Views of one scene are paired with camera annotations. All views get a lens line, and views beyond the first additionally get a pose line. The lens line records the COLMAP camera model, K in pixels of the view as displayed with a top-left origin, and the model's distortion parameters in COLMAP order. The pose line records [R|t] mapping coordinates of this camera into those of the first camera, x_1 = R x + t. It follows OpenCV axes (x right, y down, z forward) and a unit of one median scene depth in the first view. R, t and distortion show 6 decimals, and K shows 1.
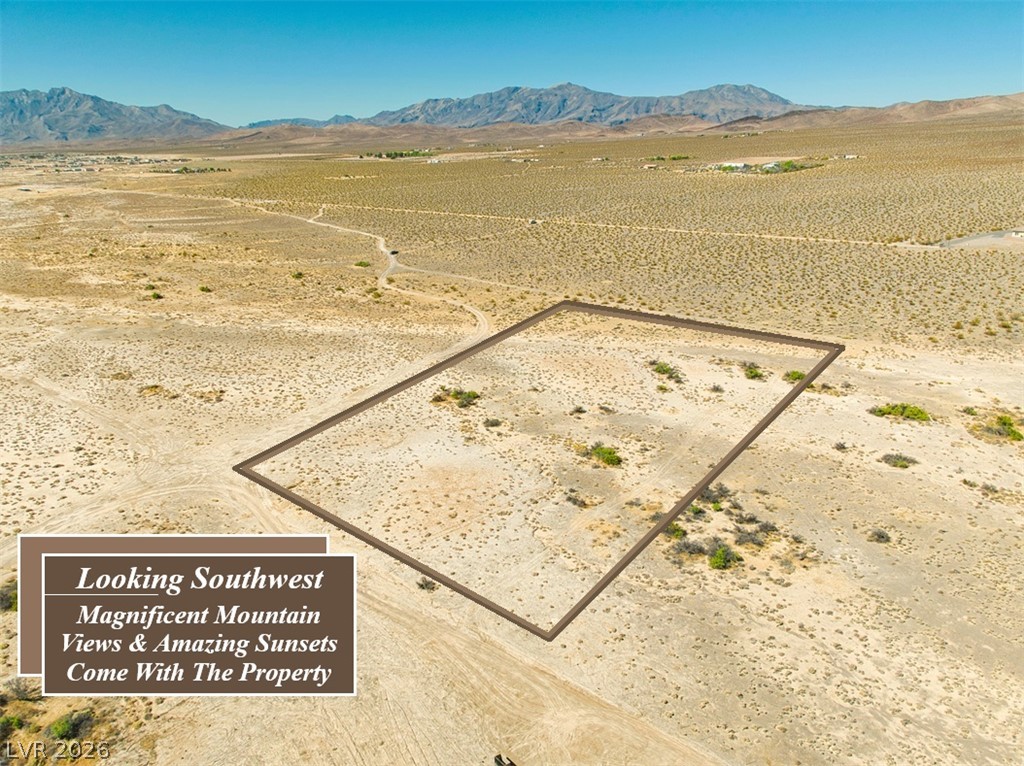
lens RADIAL K [[733.4, 0, 516.6], [0, 733.4, 382.1], [0, 0, 1]] dist [0.017116, -0.046542]
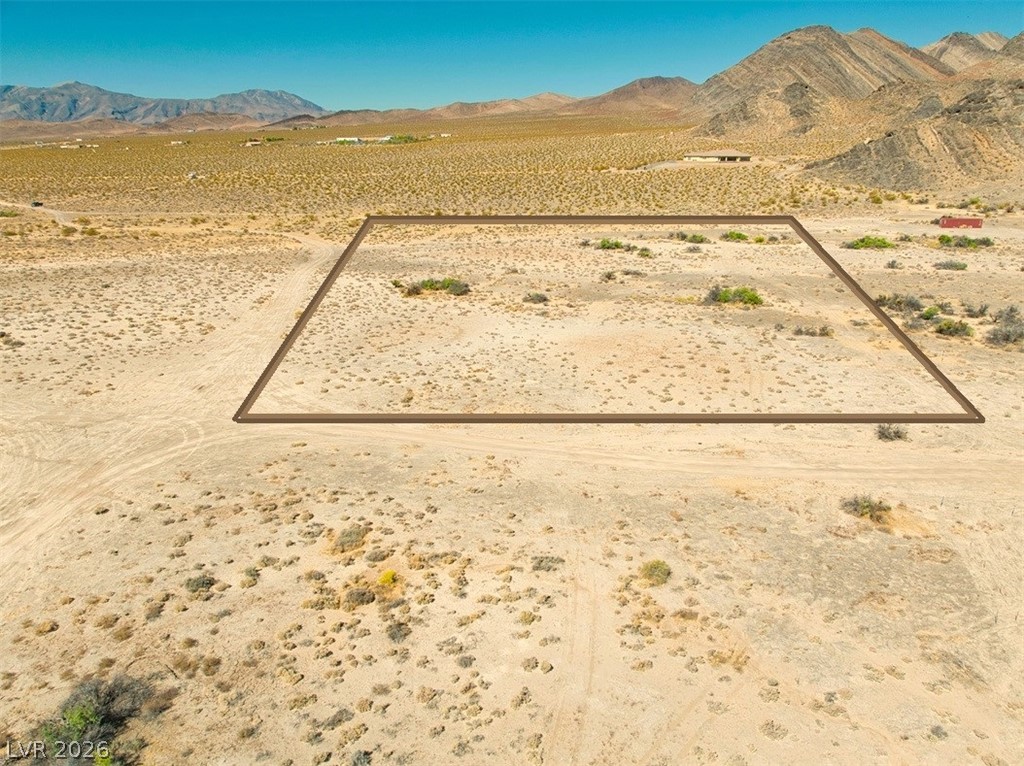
lens RADIAL K [[733.4, 0, 519.1], [0, 733.4, 386.3], [0, 0, 1]] dist [0.017116, -0.046542]
pose [[0.836458, -0.172732, 0.520098, -0.278427], [0.173954, 0.983636, 0.046914, 0.068001], [-0.519691, 0.051232, 0.852817, 0.271934]]
